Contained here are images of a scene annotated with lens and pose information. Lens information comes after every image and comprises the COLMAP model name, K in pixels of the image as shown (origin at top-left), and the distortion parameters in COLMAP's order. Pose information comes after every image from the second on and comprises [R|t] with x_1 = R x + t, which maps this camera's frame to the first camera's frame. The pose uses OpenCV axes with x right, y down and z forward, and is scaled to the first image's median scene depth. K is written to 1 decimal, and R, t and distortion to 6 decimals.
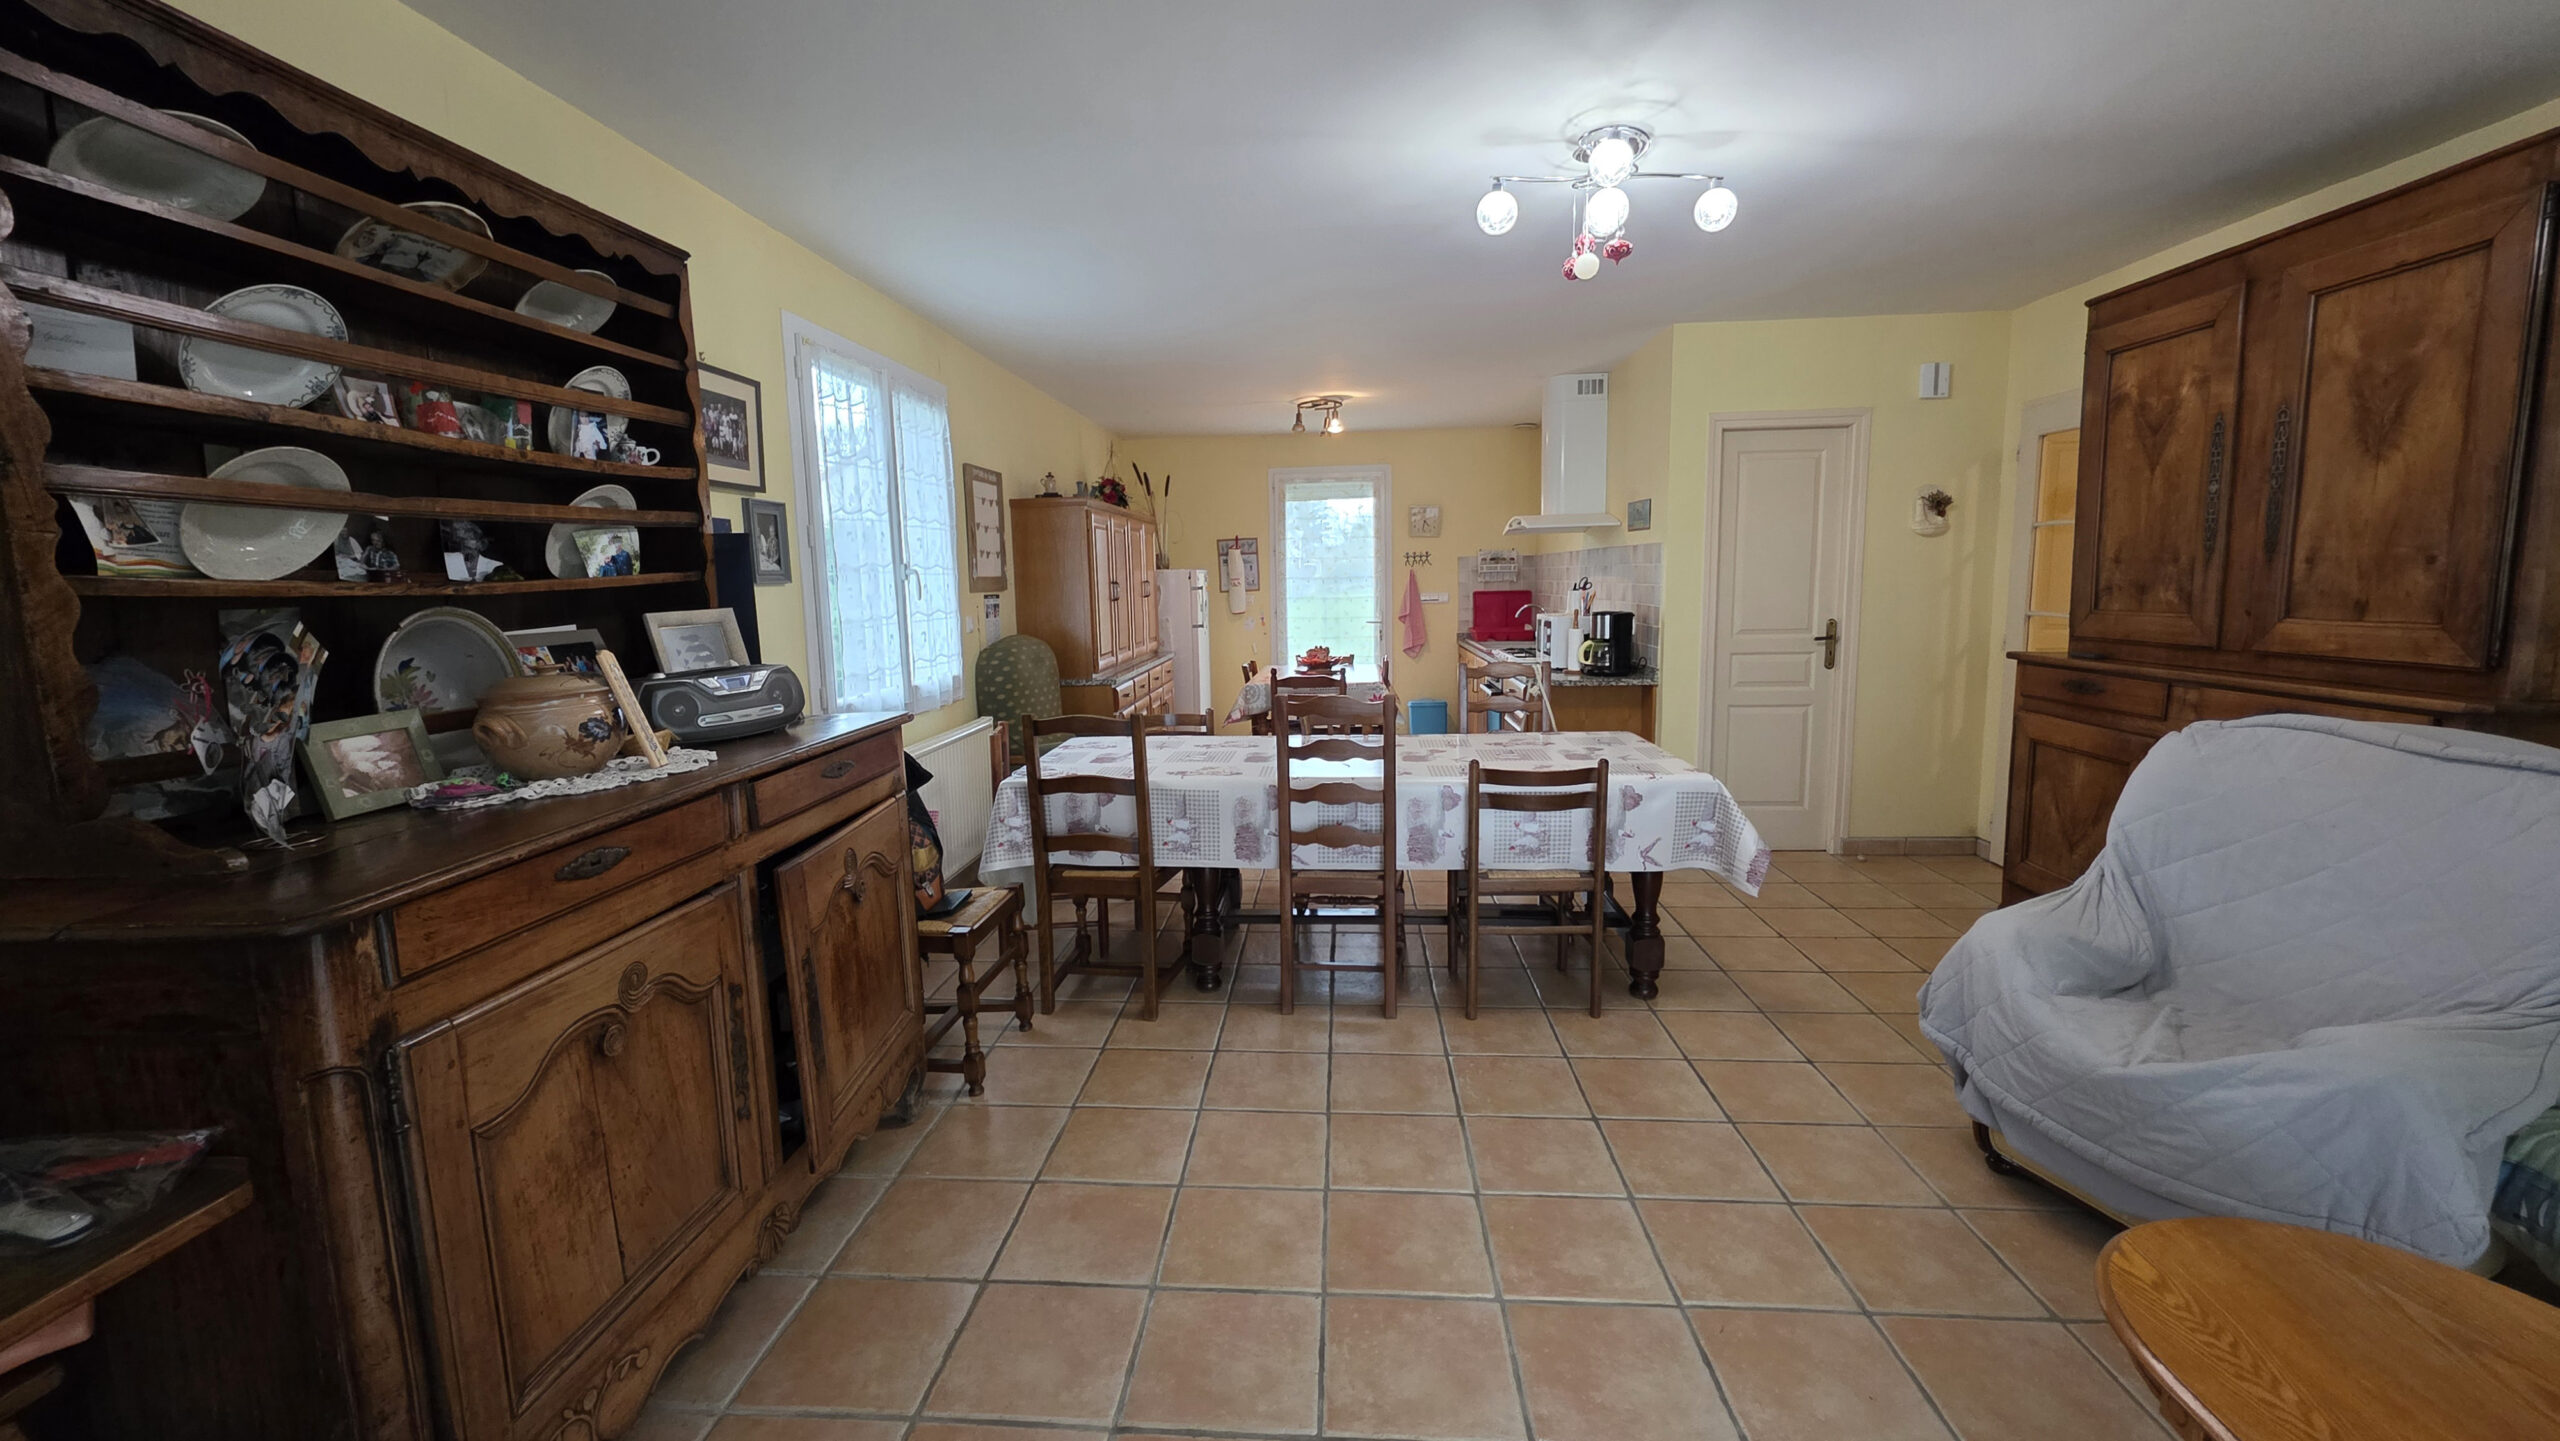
lens RADIAL K [[1027.4, 0, 1239.6], [0, 1027.4, 721.5], [0, 0, 1]] dist [-0.101024, 0.046573]
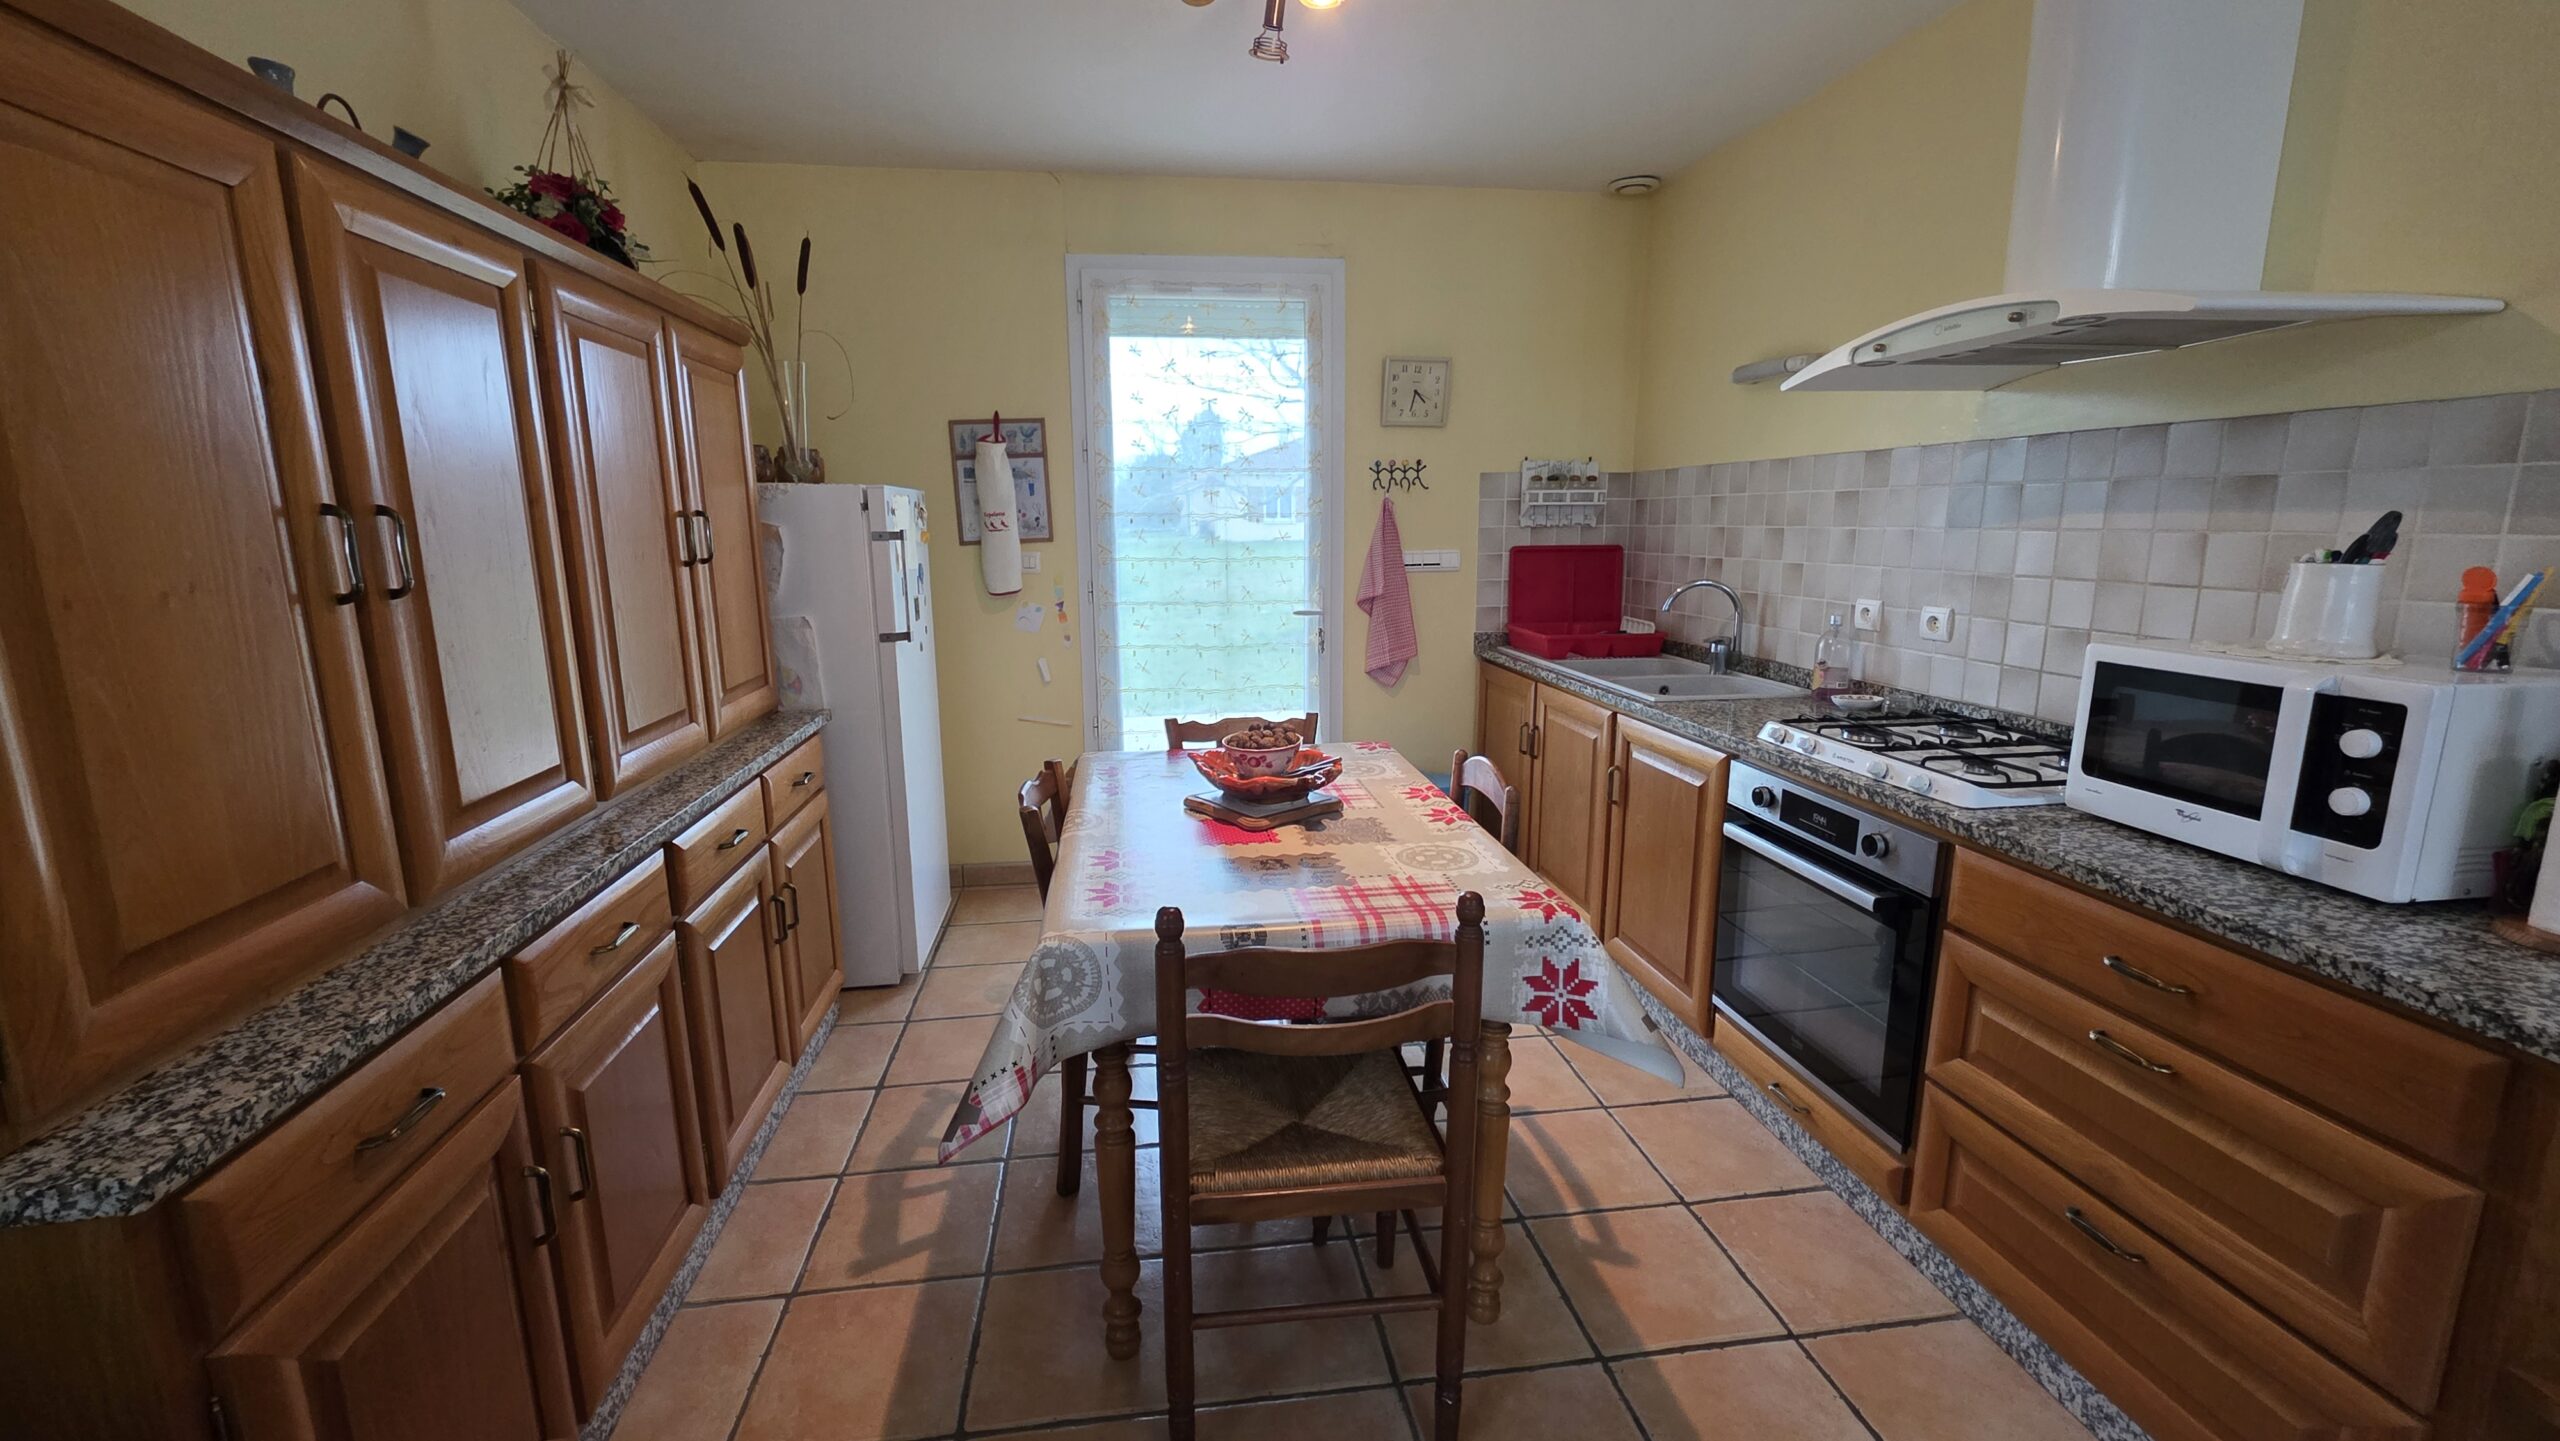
lens RADIAL K [[1023.7, 0, 1262.9], [0, 1023.7, 715.2], [0, 0, 1]] dist [-0.000650, 0.000130]
pose [[0.971162, -0.030130, 0.236509, 0.000786], [0.018754, 0.998563, 0.050204, -0.074607], [-0.237682, -0.044321, 0.970331, 0.557389]]
